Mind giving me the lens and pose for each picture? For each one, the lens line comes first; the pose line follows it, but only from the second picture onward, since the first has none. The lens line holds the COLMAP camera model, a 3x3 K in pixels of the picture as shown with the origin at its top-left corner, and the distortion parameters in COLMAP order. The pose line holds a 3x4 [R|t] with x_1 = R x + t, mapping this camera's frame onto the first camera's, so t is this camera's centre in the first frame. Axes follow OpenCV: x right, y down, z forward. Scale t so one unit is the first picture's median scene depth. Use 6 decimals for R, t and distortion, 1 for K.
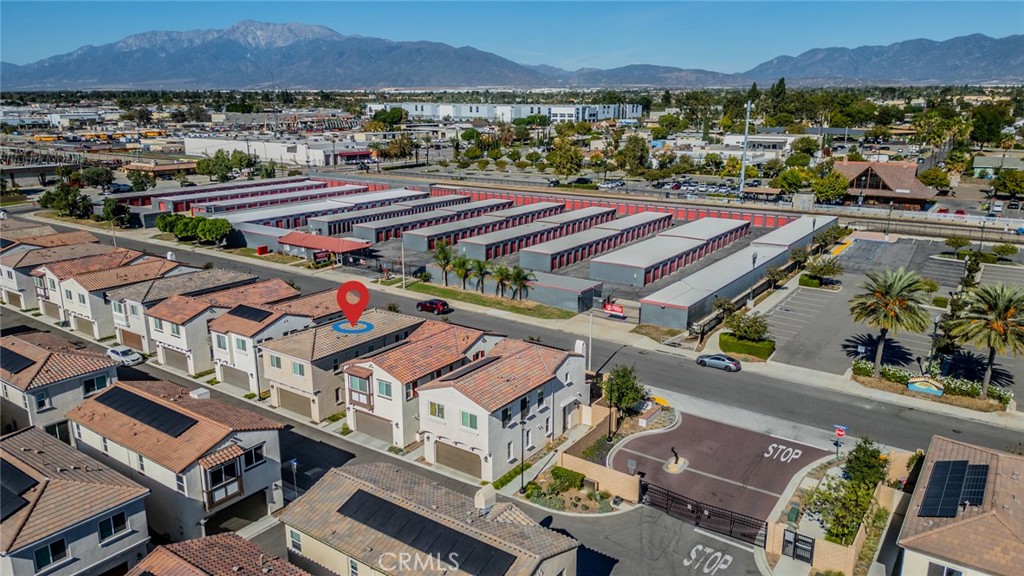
lens RADIAL K [[713.4, 0, 506.4], [0, 713.4, 290.4], [0, 0, 1]] dist [0.062061, -0.047333]
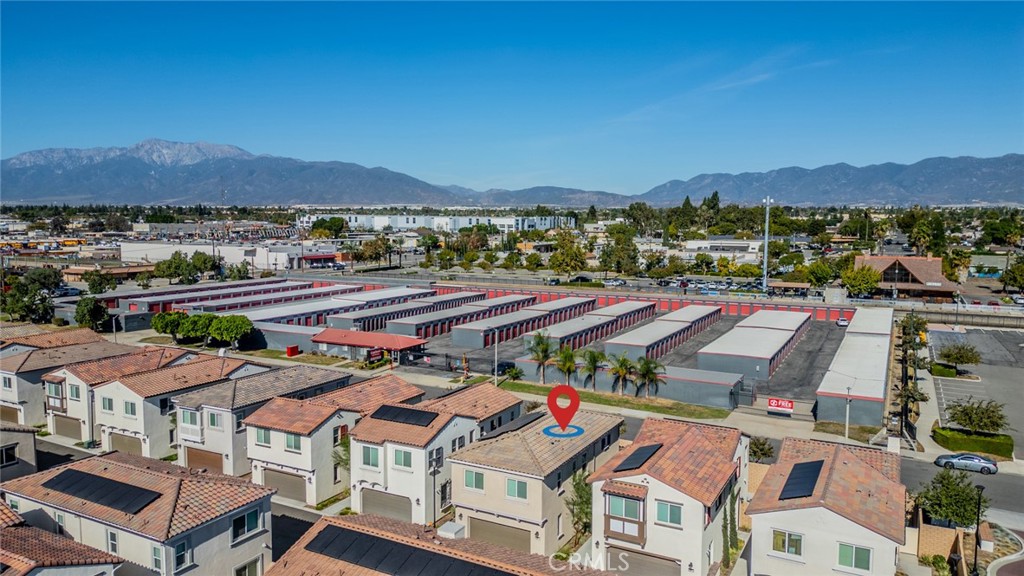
lens RADIAL K [[713.4, 0, 505.5], [0, 713.4, 287.6], [0, 0, 1]] dist [0.062061, -0.047333]
pose [[0.992539, -0.007249, 0.121714, -0.160137], [0.026815, 0.986769, -0.159900, 0.010283], [-0.118944, 0.161971, 0.979601, 0.109029]]
